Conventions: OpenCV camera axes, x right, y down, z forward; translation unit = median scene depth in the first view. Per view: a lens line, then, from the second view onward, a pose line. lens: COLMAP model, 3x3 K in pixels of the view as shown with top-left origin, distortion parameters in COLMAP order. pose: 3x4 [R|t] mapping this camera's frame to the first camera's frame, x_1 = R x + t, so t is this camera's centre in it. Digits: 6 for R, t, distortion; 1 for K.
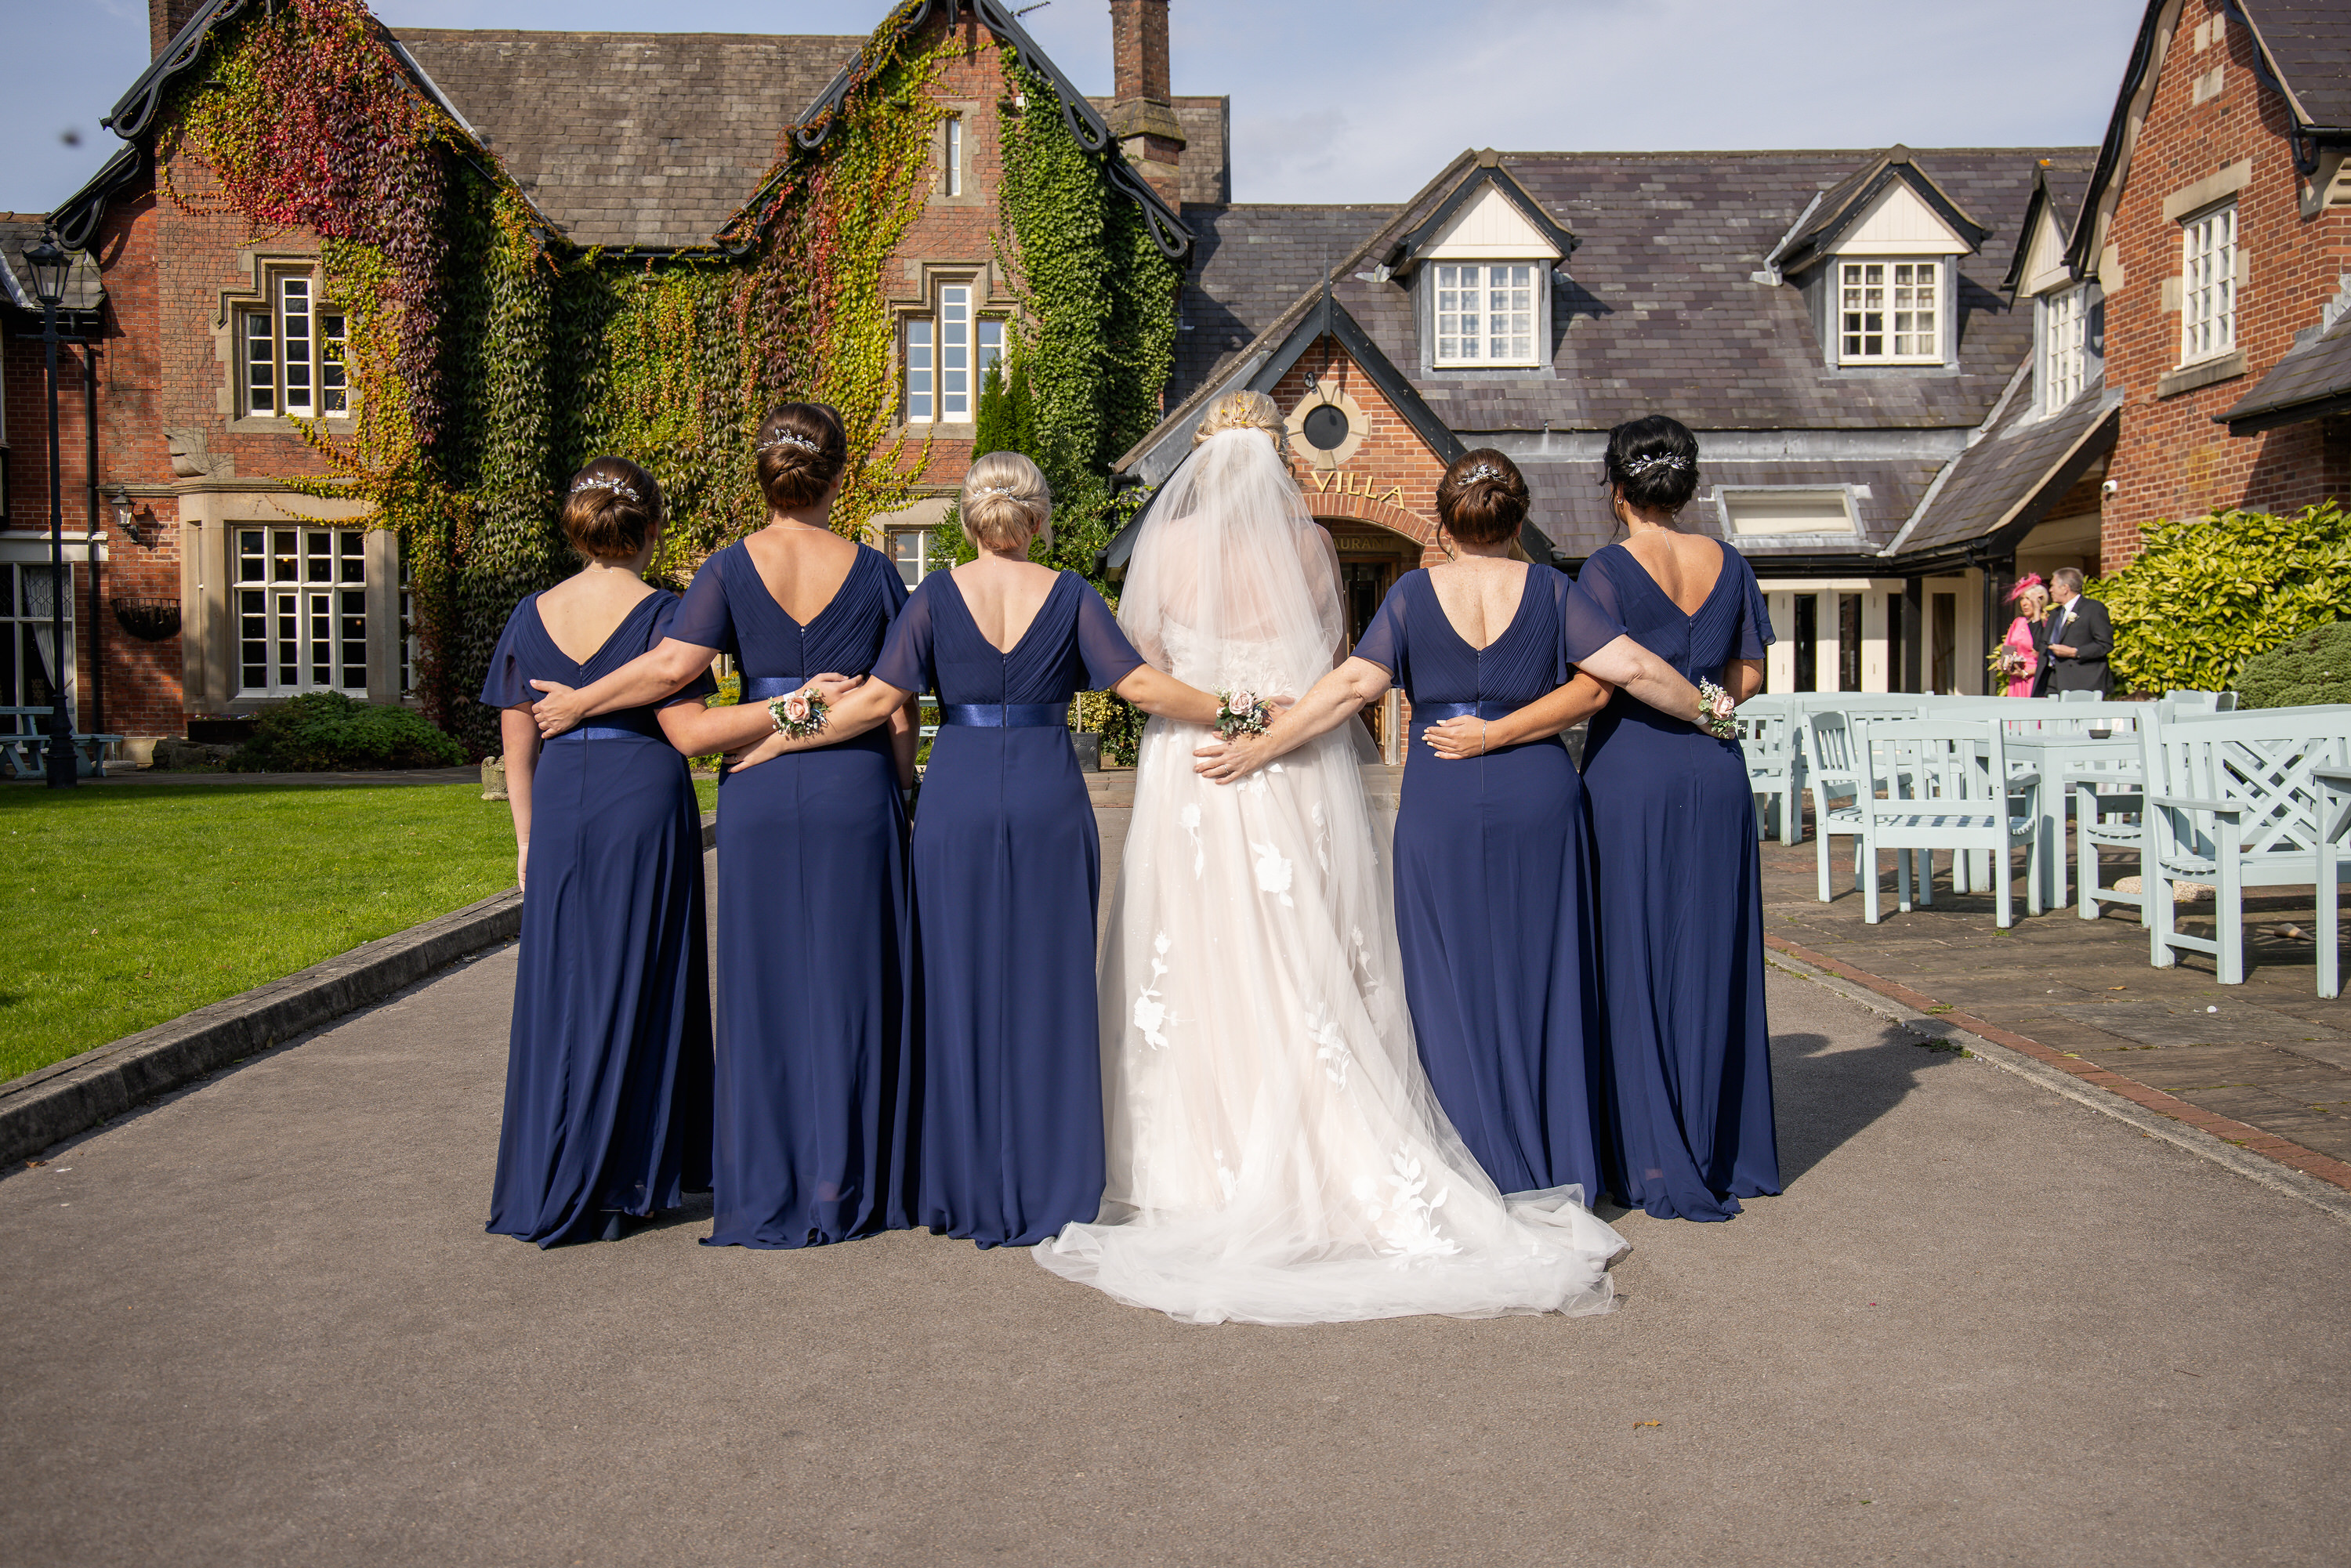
lens RADIAL K [[3270.8, 0, 1188.3], [0, 3270.8, 813.9], [0, 0, 1]] dist [0.079461, 0.373505]
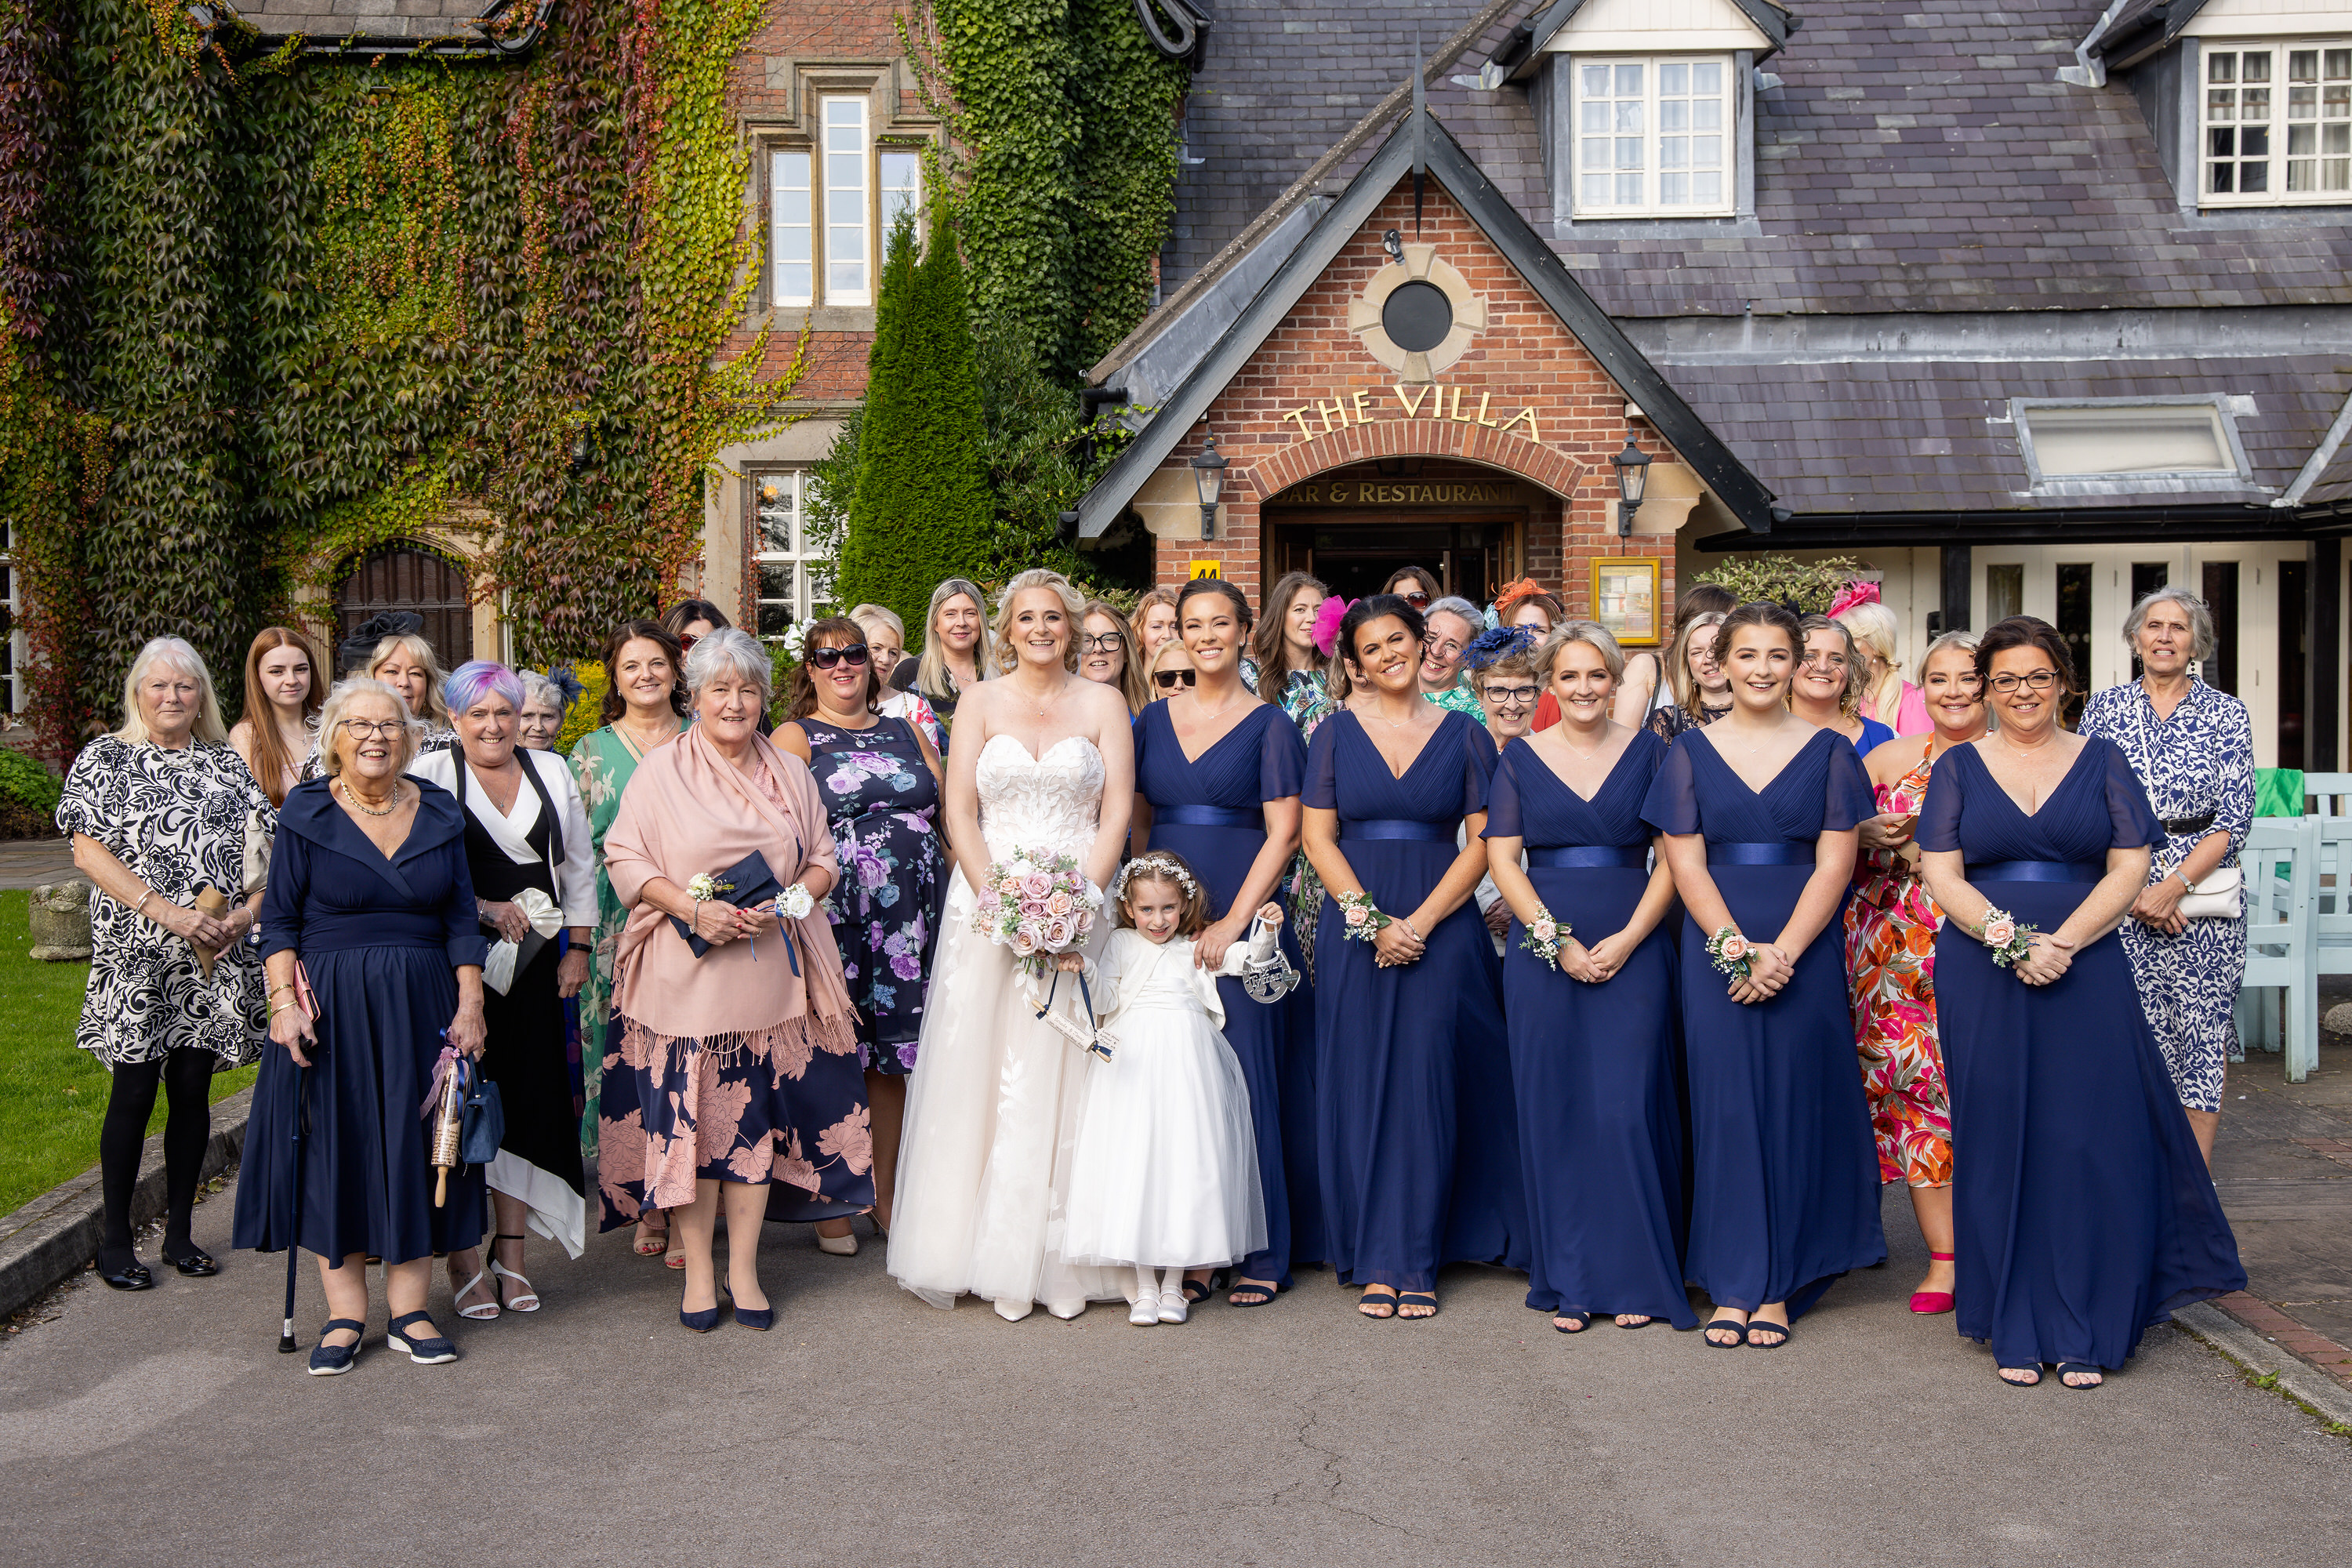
lens RADIAL K [[3796.5, 0, 1203.9], [0, 3796.5, 785.4], [0, 0, 1]] dist [0.171964, 0.359869]
pose [[0.999932, -0.006379, 0.009774, -0.007144], [0.006218, 0.999846, 0.016416, -0.035547], [-0.009877, -0.016354, 0.999817, 0.231909]]
